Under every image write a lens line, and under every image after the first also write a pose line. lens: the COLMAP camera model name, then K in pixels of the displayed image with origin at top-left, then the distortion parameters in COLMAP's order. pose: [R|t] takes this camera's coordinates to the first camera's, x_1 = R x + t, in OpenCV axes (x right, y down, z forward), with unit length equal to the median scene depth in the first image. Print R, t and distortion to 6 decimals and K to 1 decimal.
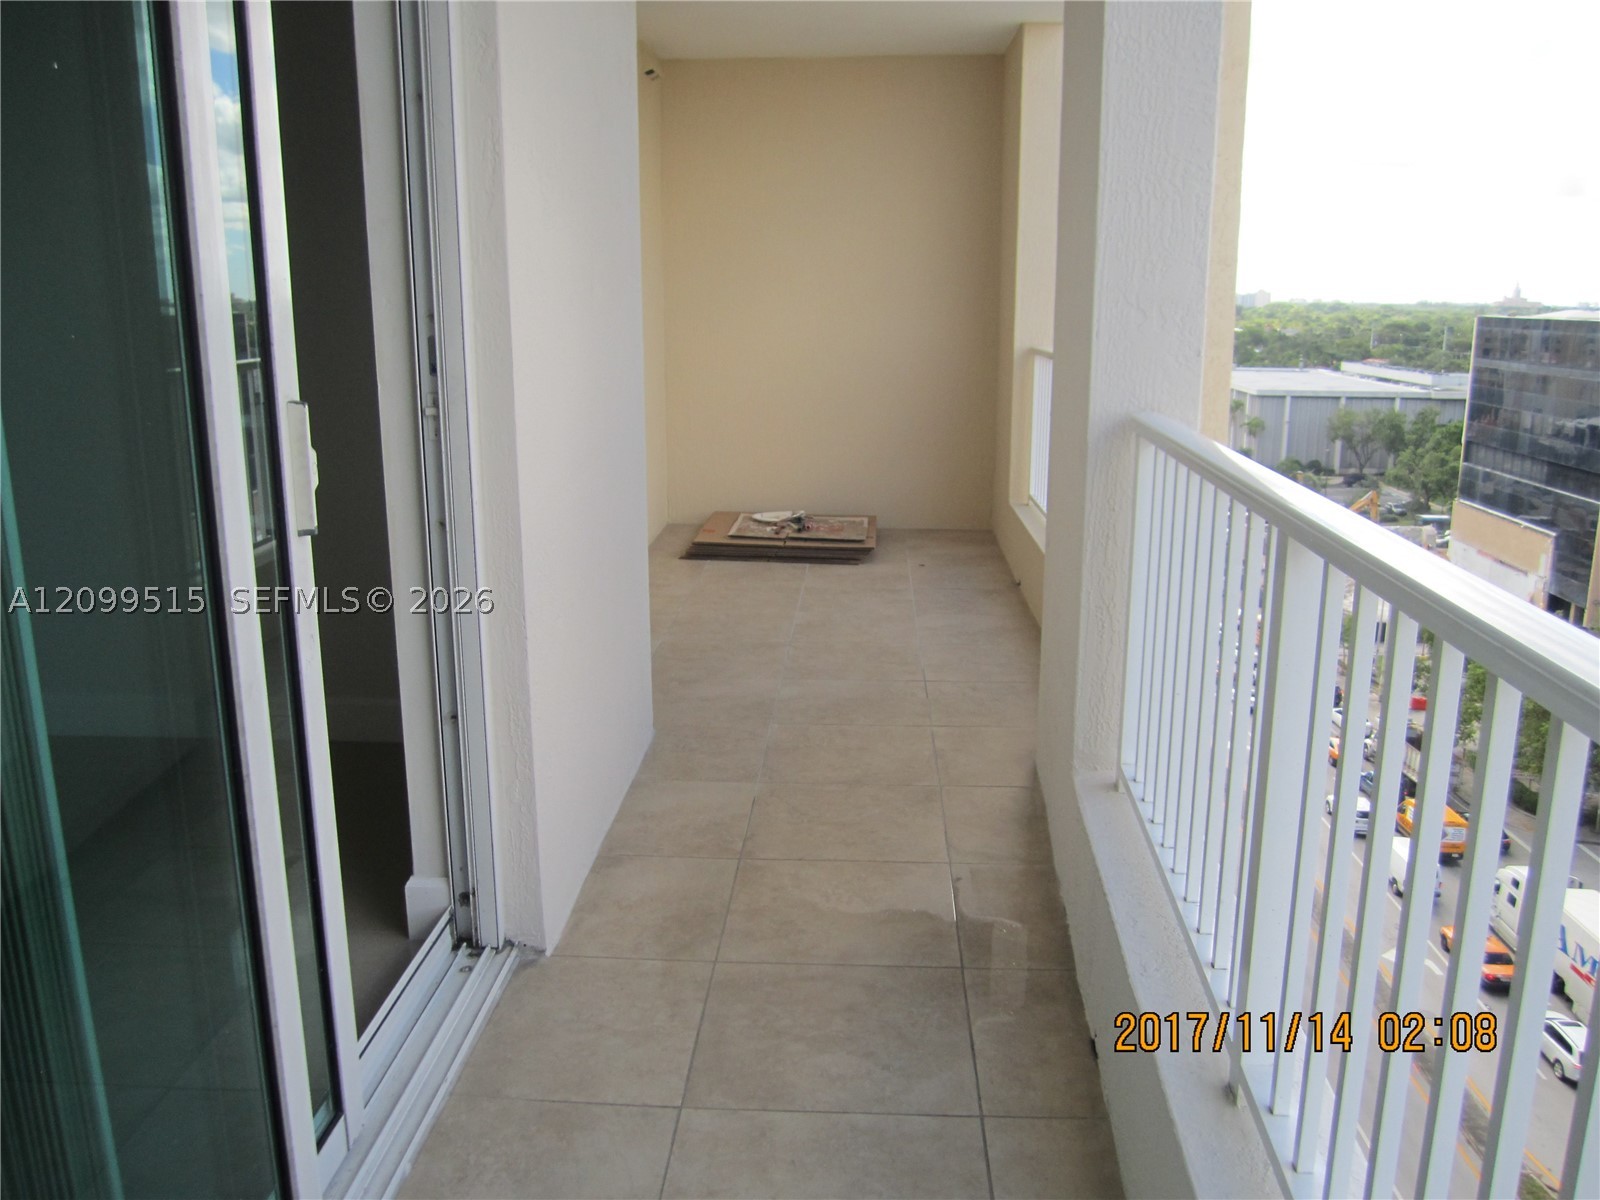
lens RADIAL K [[1308.3, 0, 800.6], [0, 1308.3, 595.0], [0, 0, 1]] dist [-0.067244, 0.024536]
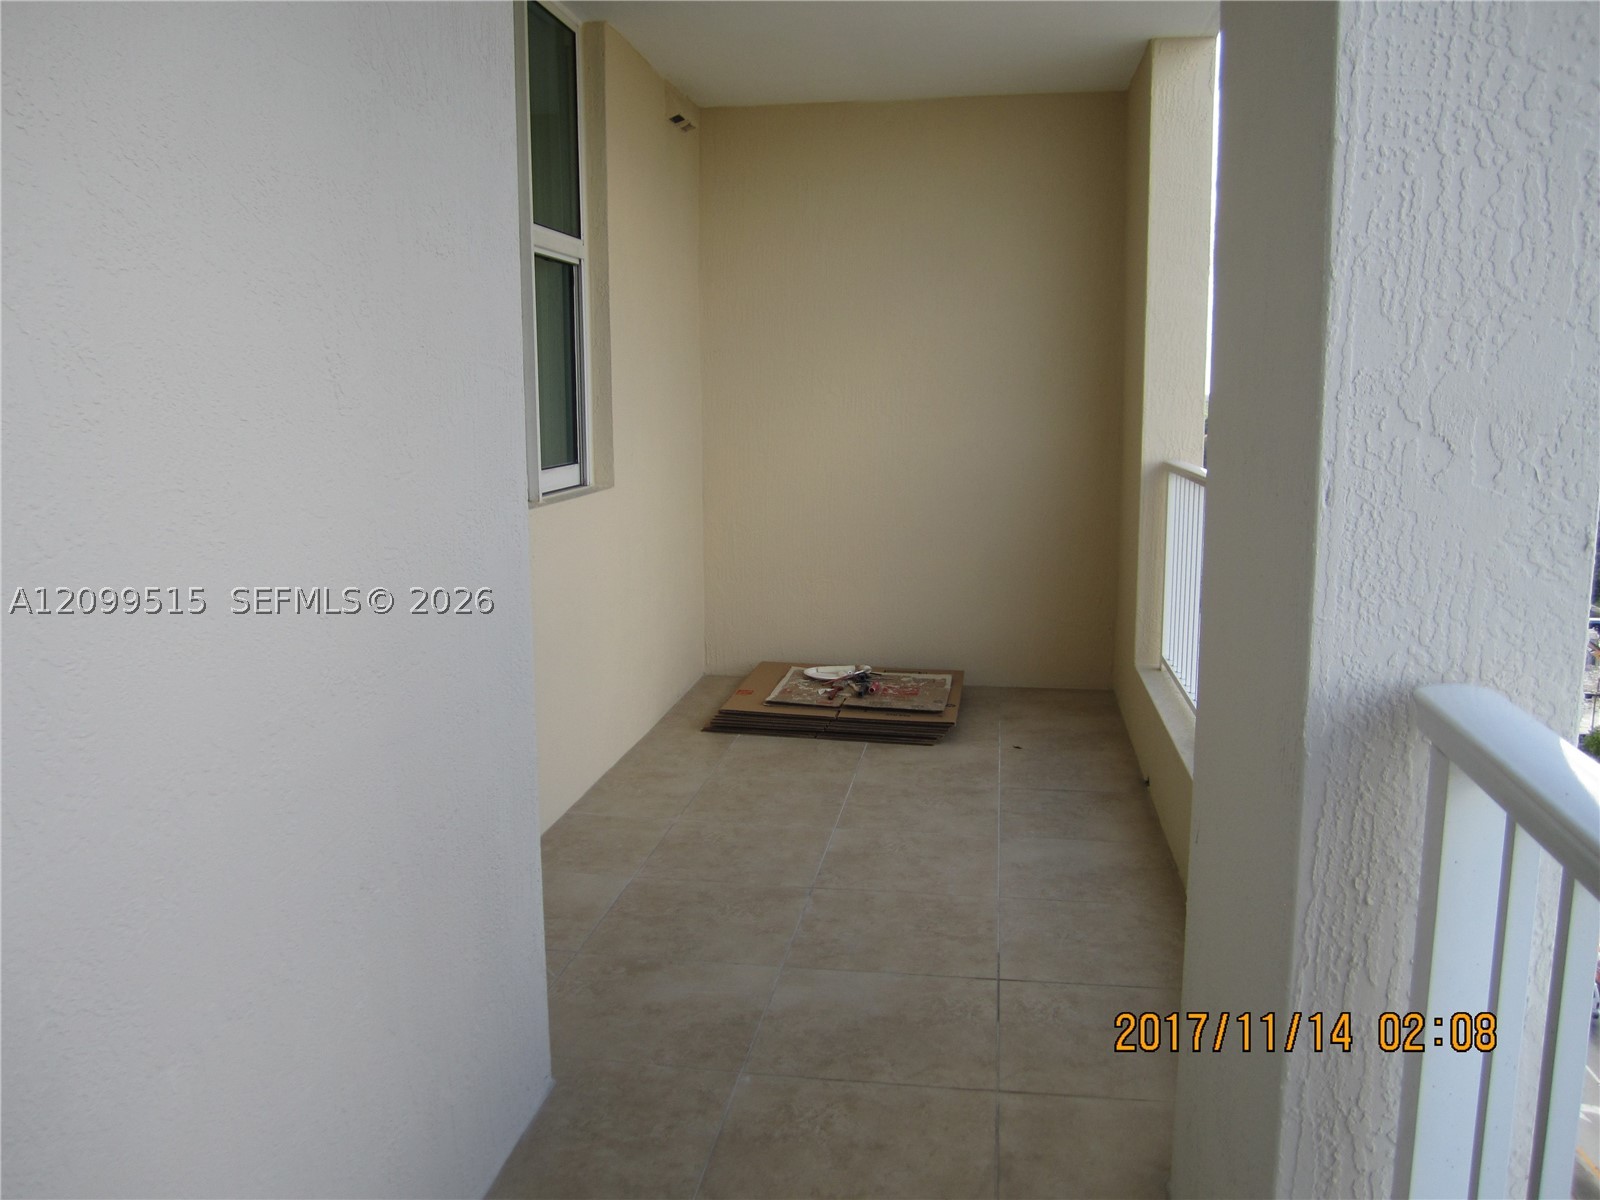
lens RADIAL K [[1308.3, 0, 804.1], [0, 1308.3, 595.4], [0, 0, 1]] dist [-0.067244, 0.024536]
pose [[0.995462, 0.010240, -0.094605, 0.042331], [-0.016940, 0.997383, -0.070292, -0.057787], [0.093637, 0.071575, 0.993030, 0.243646]]
